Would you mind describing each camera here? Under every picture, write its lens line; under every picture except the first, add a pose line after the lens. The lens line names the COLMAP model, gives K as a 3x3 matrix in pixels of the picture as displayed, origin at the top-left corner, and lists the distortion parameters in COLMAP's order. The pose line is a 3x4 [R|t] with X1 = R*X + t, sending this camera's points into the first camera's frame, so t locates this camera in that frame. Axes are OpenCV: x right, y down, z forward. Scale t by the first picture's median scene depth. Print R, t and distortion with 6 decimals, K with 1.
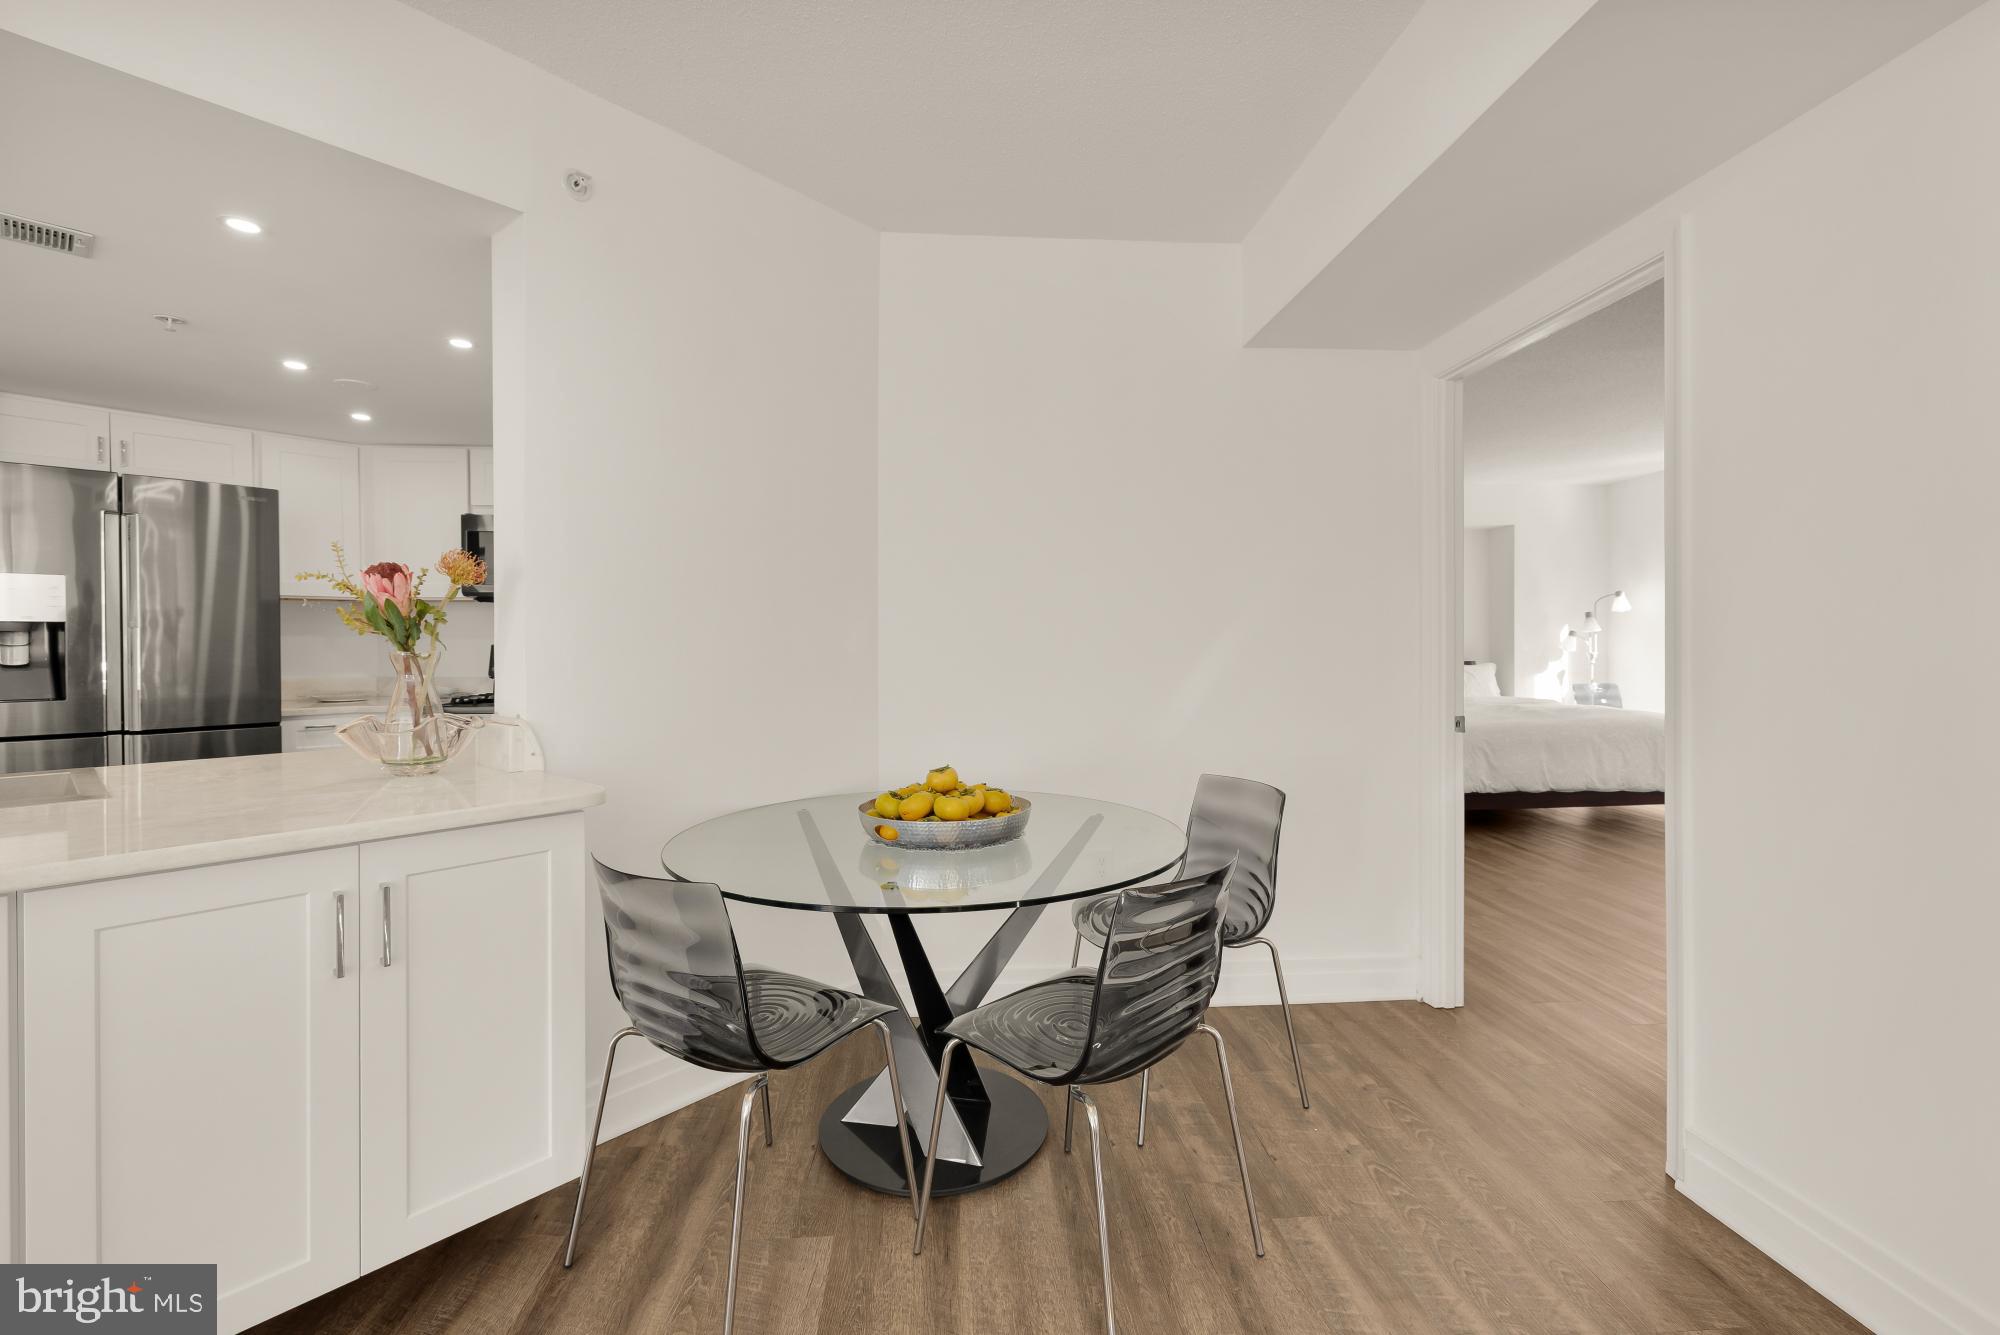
lens RADIAL K [[846.5, 0, 995.9], [0, 846.5, 653.5], [0, 0, 1]] dist [0.003115, 0.000134]
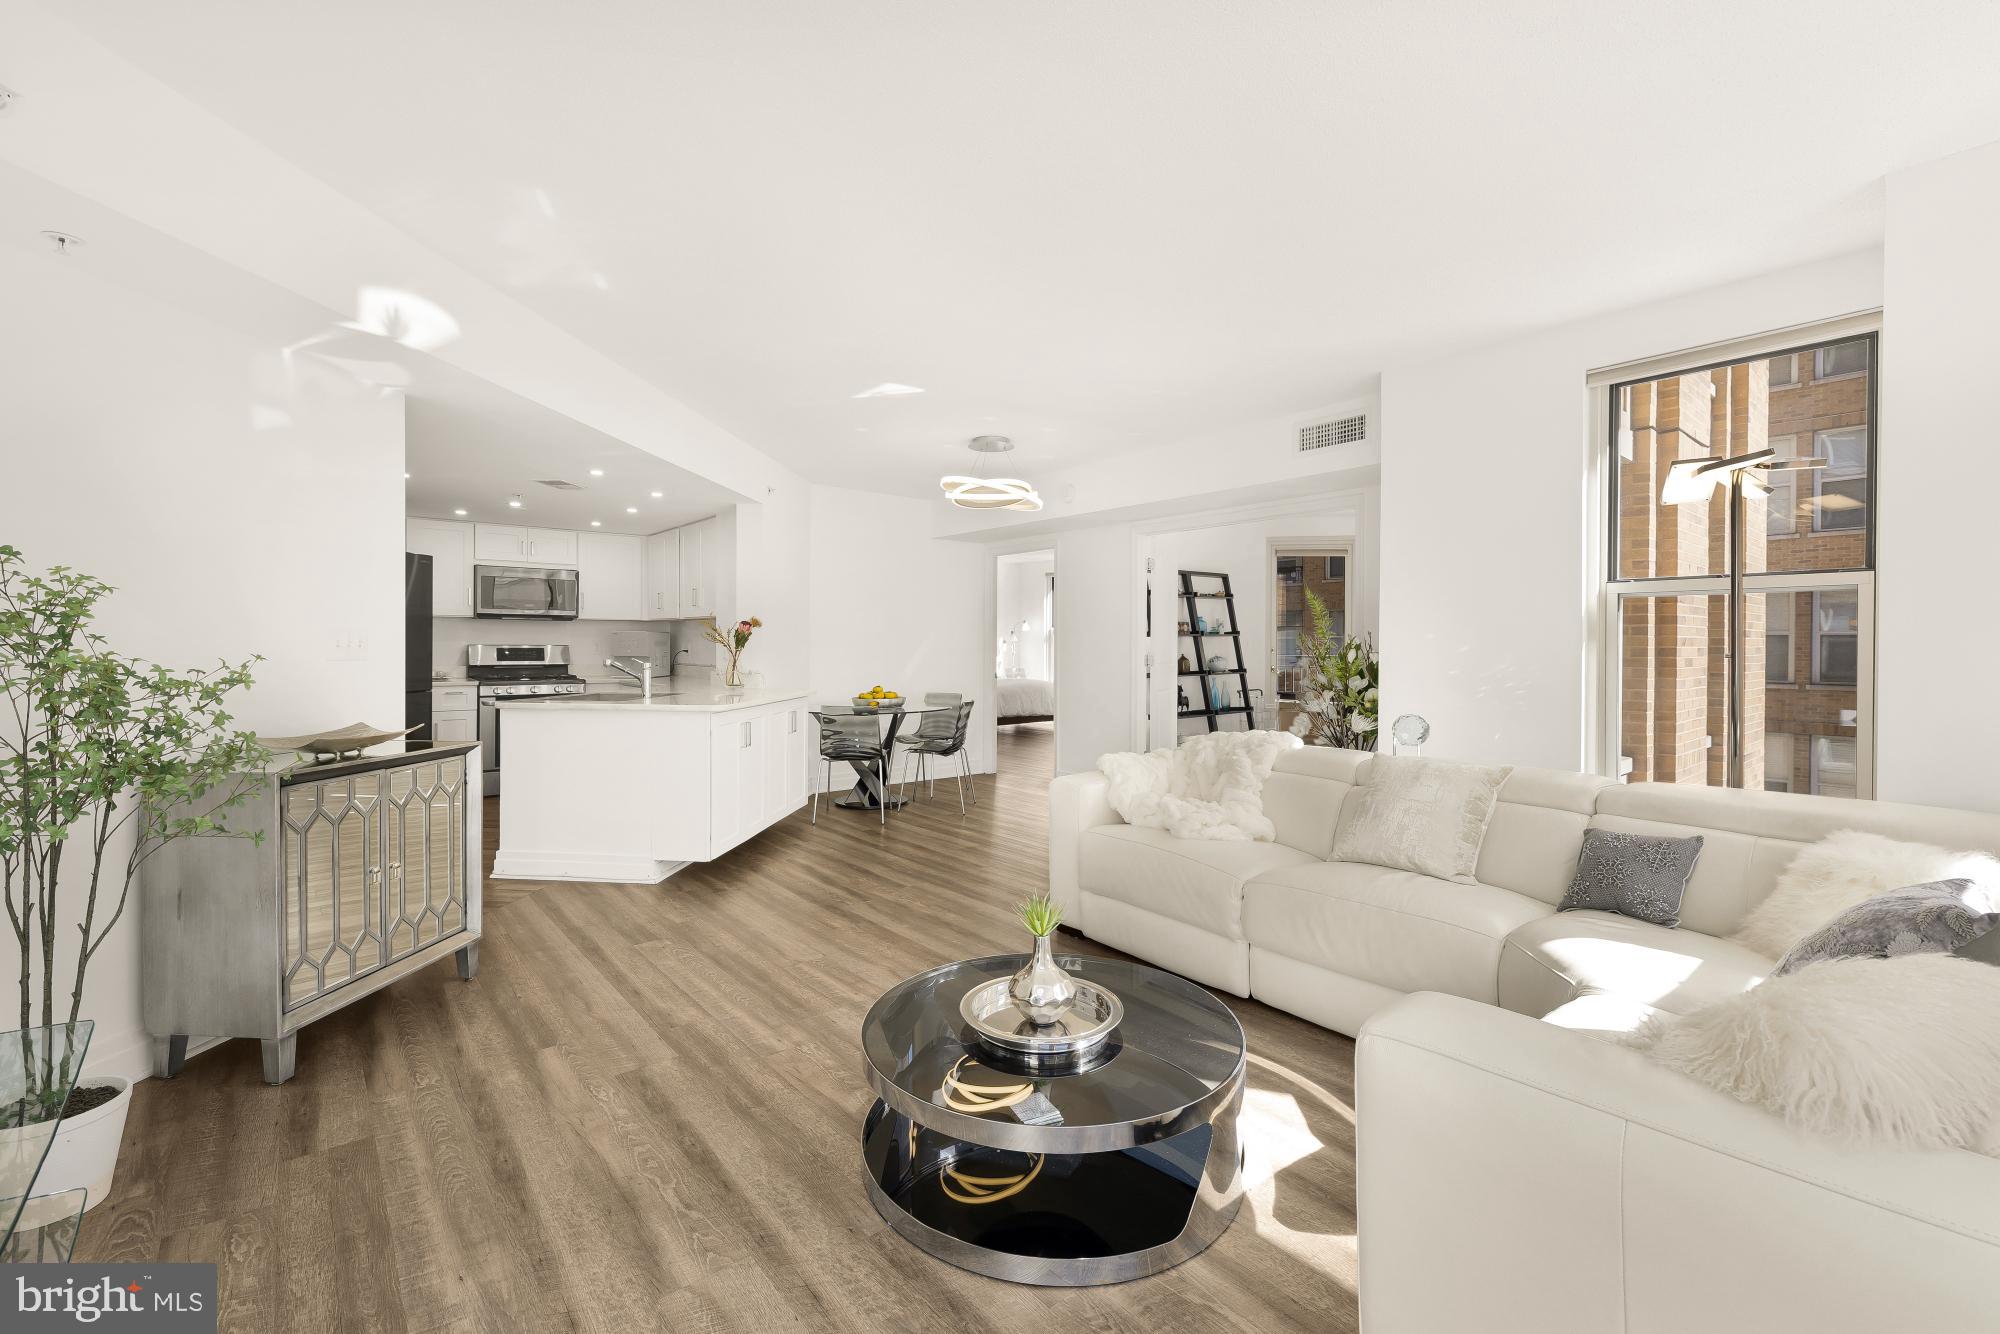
lens RADIAL K [[846.5, 0, 995.9], [0, 846.5, 653.0], [0, 0, 1]] dist [0.003115, 0.000134]
pose [[0.809974, -0.000307, 0.586466, -1.035789], [0.002038, 0.999995, -0.002292, 0.012886], [-0.586462, 0.003052, 0.809971, -1.205222]]
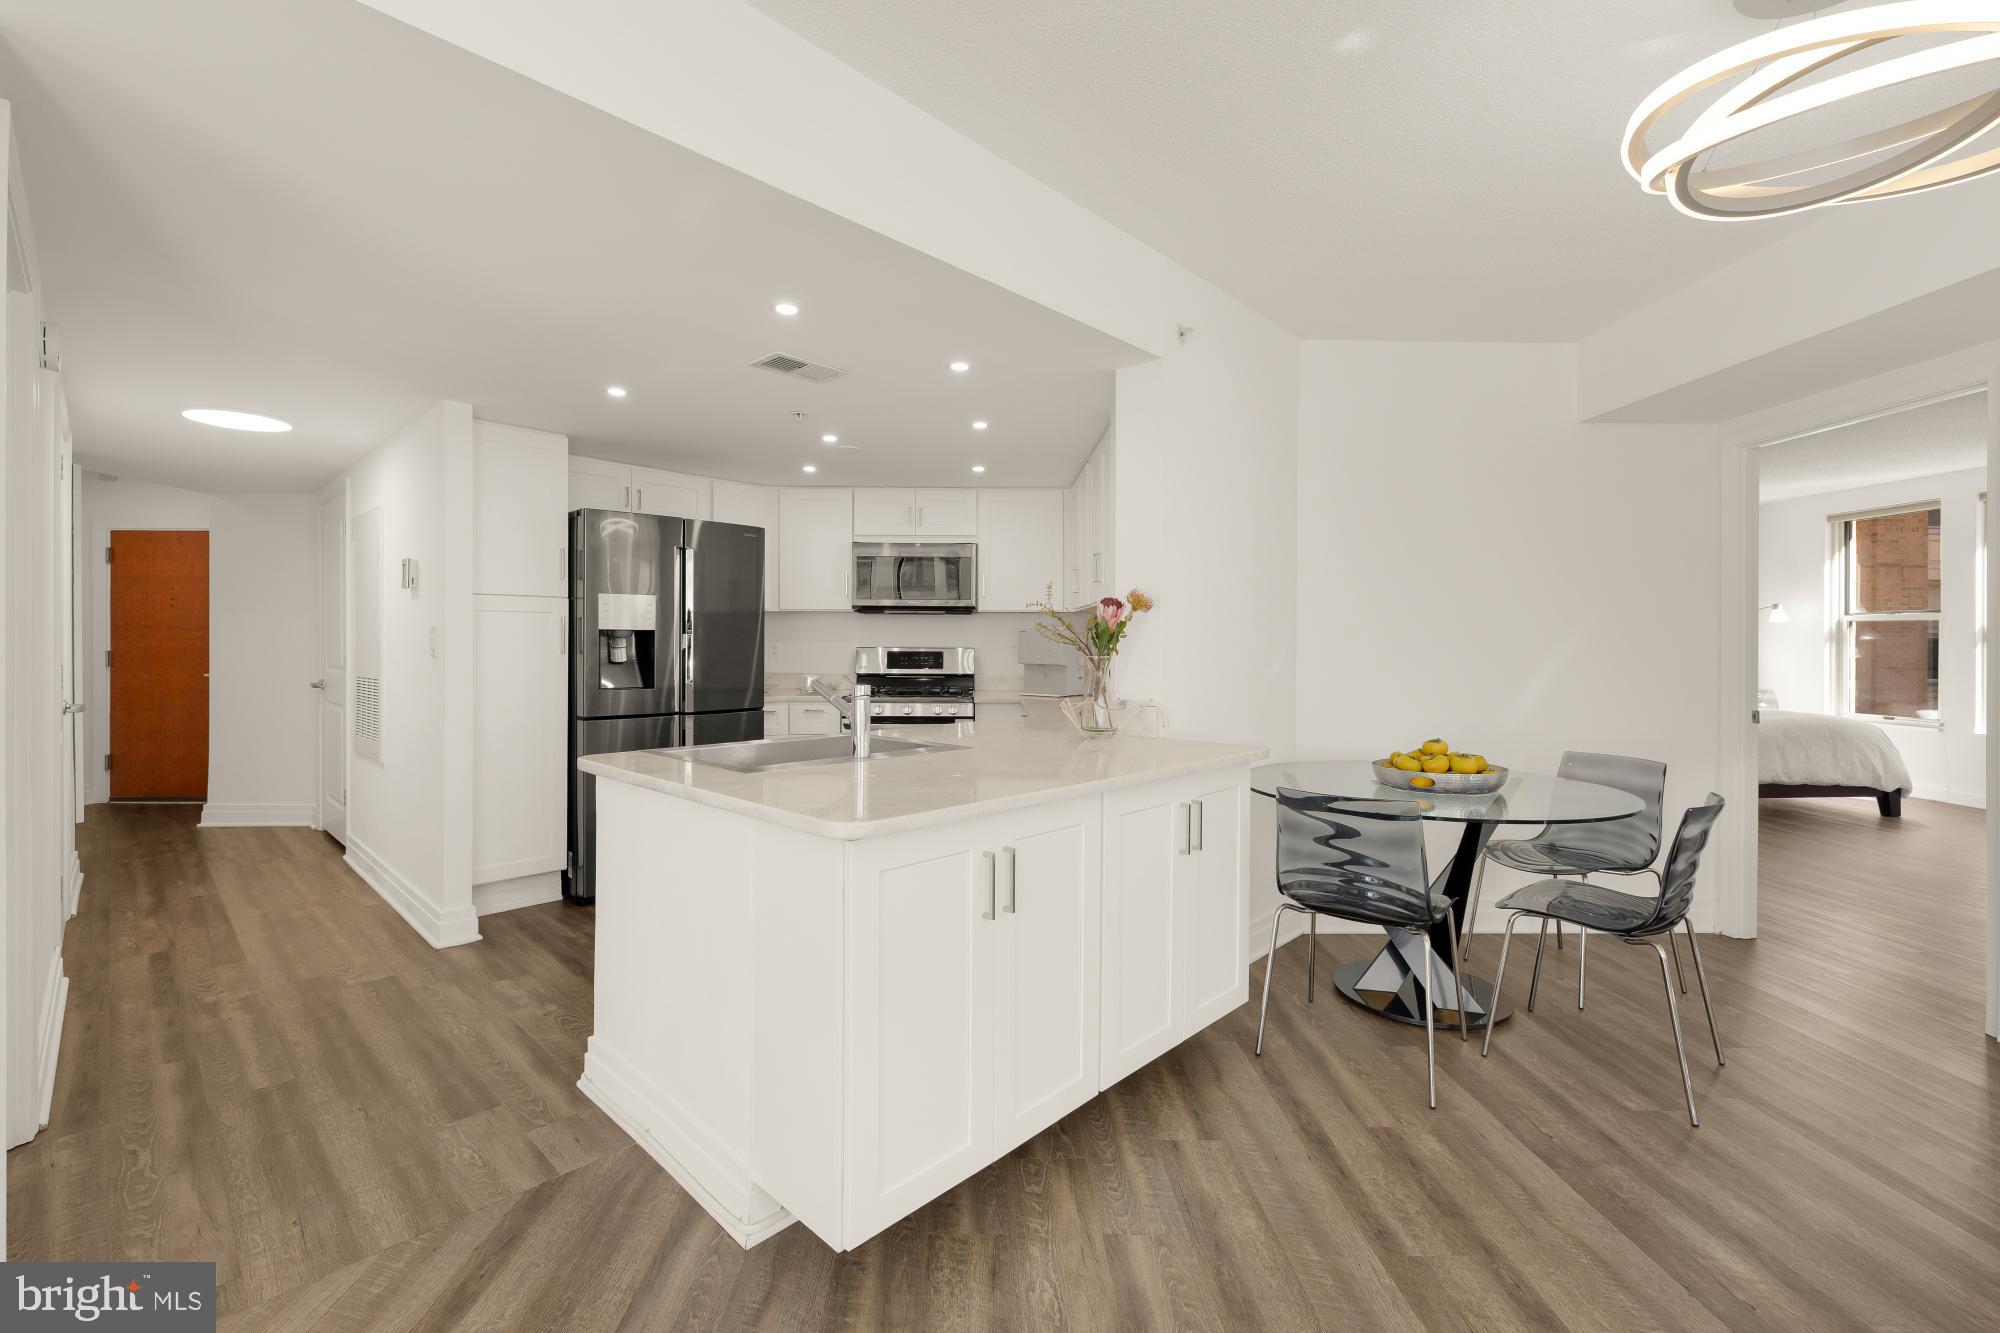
lens RADIAL K [[846.5, 0, 995.9], [0, 846.5, 652.5], [0, 0, 1]] dist [0.003115, 0.000134]
pose [[0.998895, 0.006345, -0.046563, -0.492159], [-0.006578, 0.999967, -0.004862, 0.000525], [0.046530, 0.005163, 0.998904, -0.305527]]
